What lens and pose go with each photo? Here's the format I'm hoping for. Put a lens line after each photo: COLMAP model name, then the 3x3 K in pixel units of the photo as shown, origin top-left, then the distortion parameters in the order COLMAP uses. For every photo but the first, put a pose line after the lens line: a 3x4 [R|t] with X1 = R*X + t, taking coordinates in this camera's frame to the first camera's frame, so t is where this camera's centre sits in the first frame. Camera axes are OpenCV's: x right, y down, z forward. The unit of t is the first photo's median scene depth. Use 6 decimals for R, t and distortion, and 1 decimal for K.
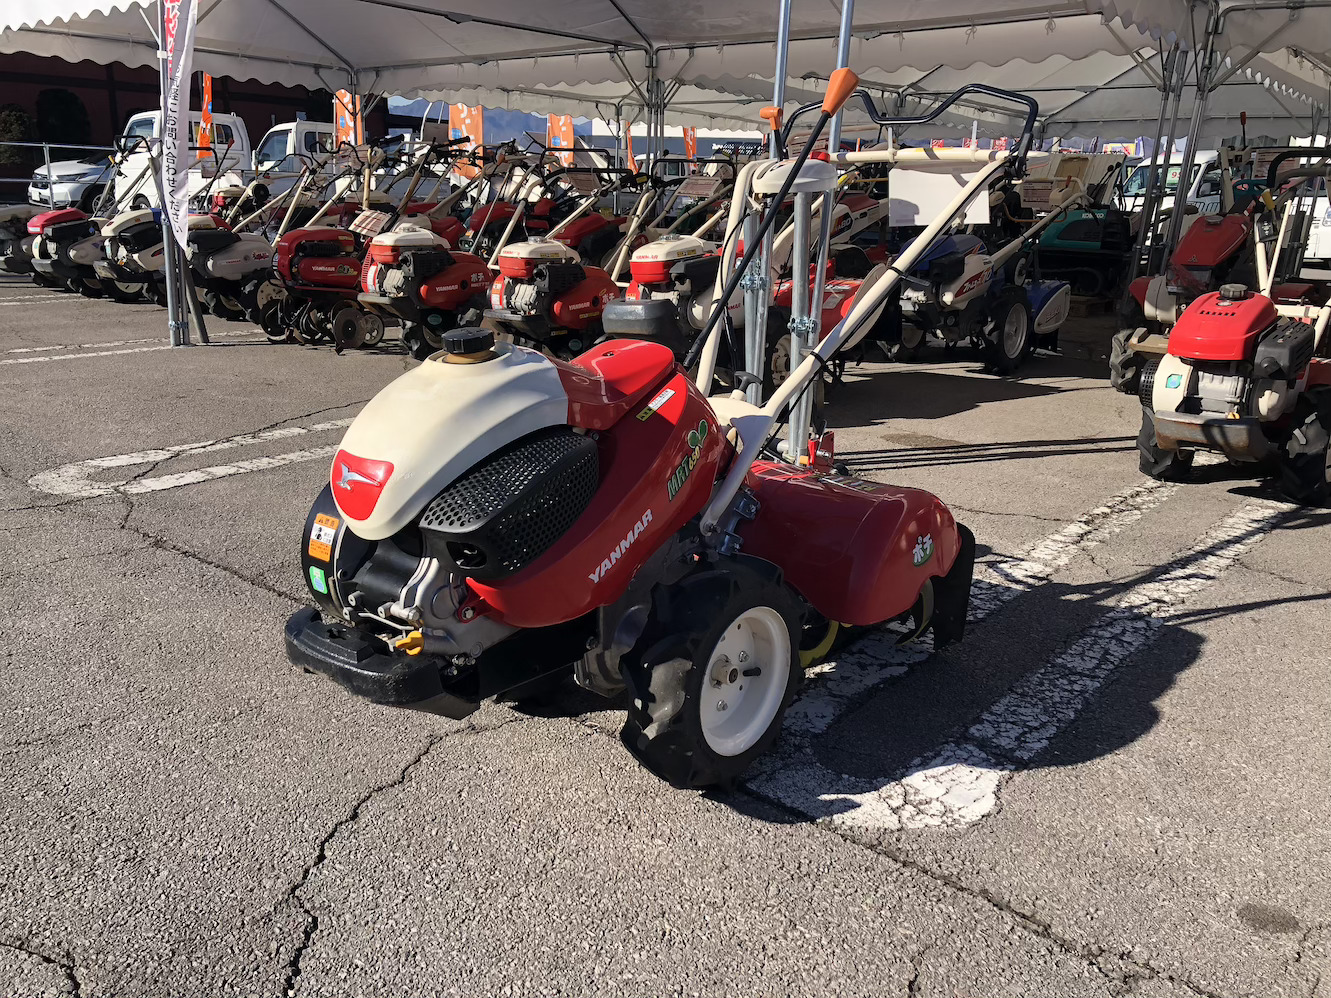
lens RADIAL K [[1078.5, 0, 665.5], [0, 1078.5, 499.0], [0, 0, 1]] dist [-0.006526, -0.007359]
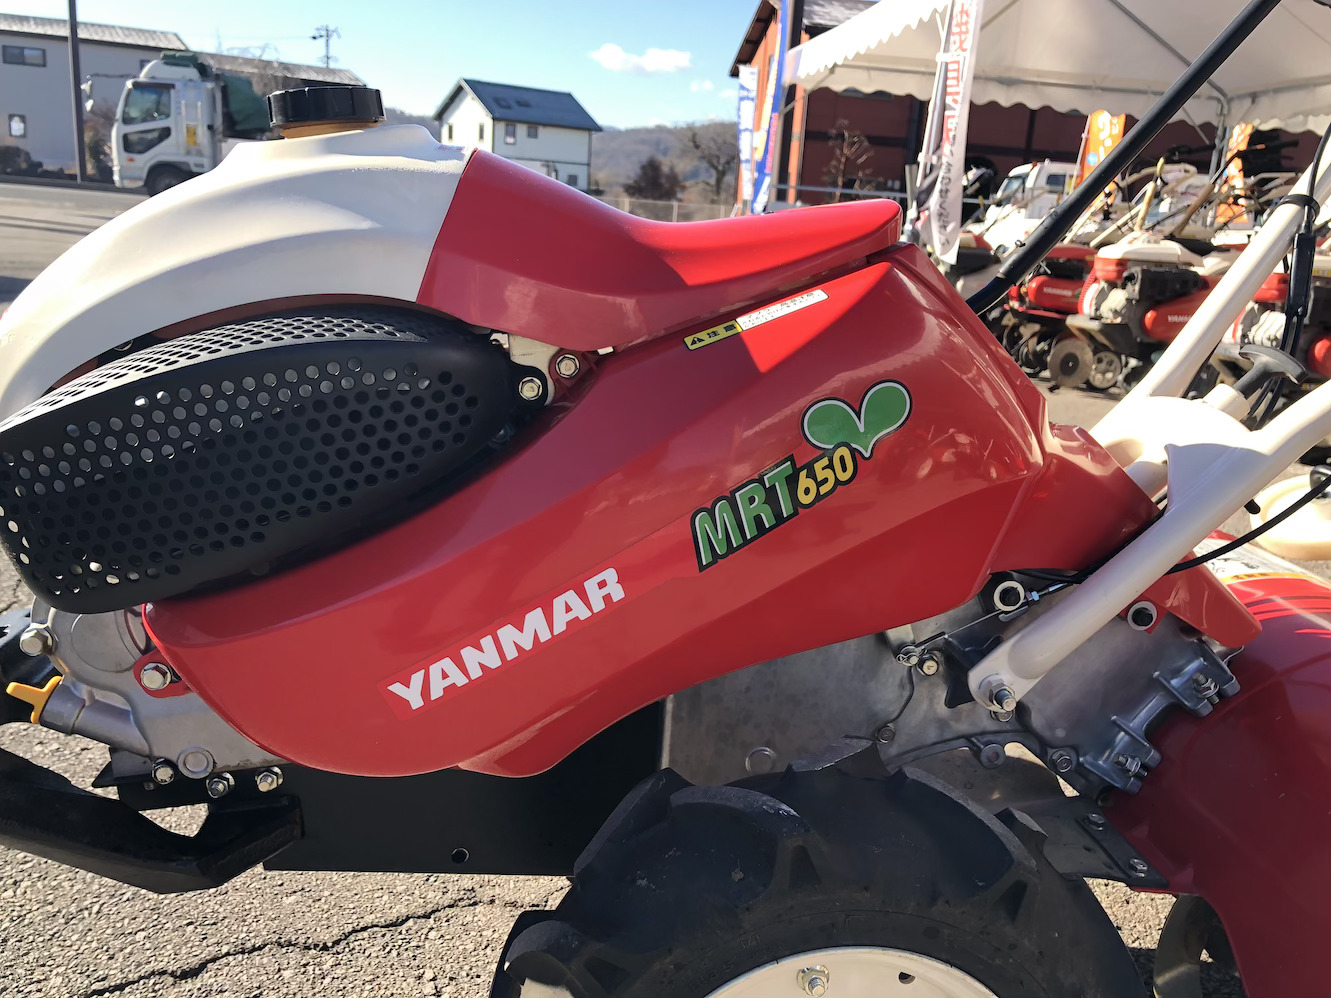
lens RADIAL K [[1078.5, 0, 665.5], [0, 1078.5, 499.0], [0, 0, 1]] dist [-0.006526, -0.007359]
pose [[0.707940, 0.185943, -0.681357, 0.077738], [-0.230748, 0.972674, 0.025693, -0.008782], [0.667515, 0.139033, 0.731501, 0.229951]]
